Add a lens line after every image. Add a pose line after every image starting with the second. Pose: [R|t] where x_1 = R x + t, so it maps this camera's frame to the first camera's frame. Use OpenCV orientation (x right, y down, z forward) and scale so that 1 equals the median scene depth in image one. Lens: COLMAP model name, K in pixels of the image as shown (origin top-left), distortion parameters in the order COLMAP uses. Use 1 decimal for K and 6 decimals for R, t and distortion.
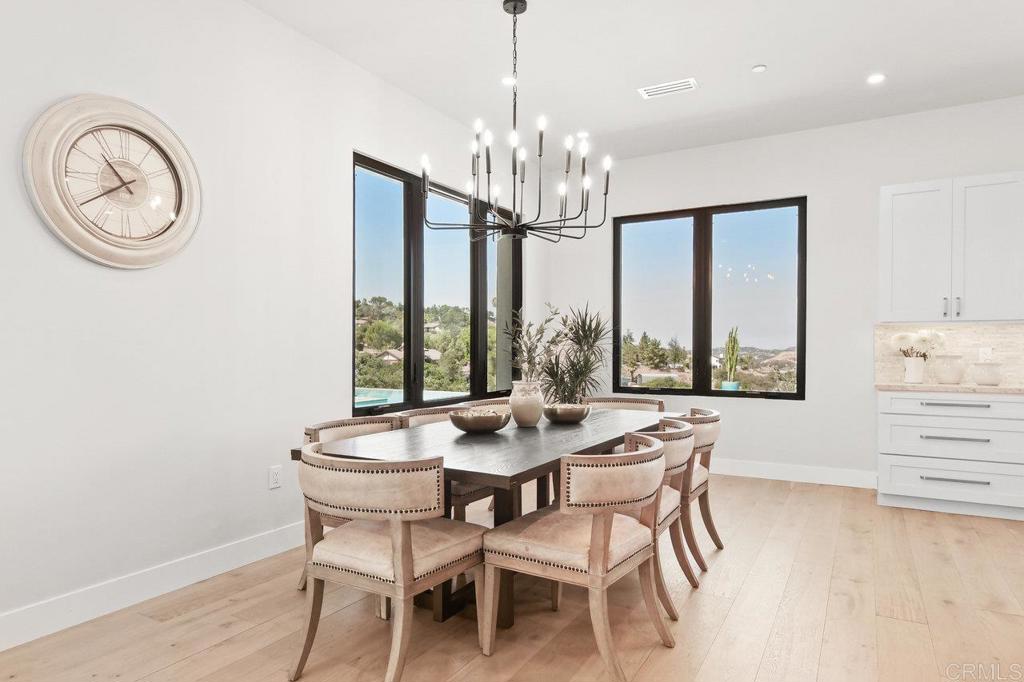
lens RADIAL K [[610.7, 0, 512.5], [0, 610.7, 360.9], [0, 0, 1]] dist [-0.003859, -0.000661]
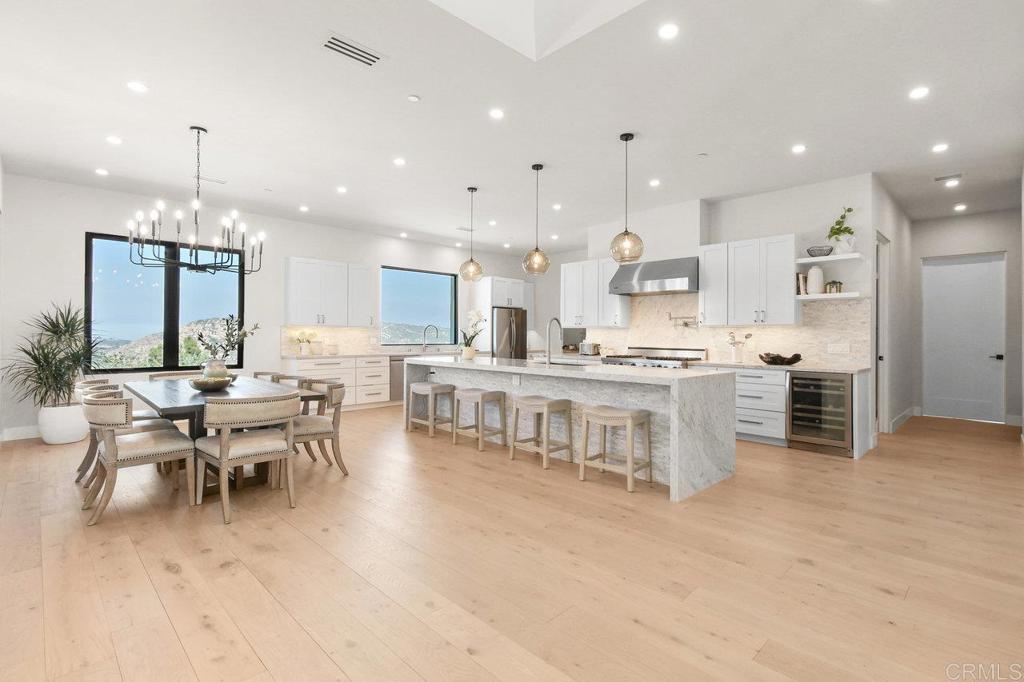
lens RADIAL K [[490.3, 0, 512.0], [0, 490.3, 341.0], [0, 0, 1]] dist [0.000079, 0.000009]
pose [[0.274714, -0.013272, 0.961434, -0.721391], [0.015614, 0.999834, 0.009341, -0.014797], [-0.961399, 0.012446, 0.274875, -0.118544]]
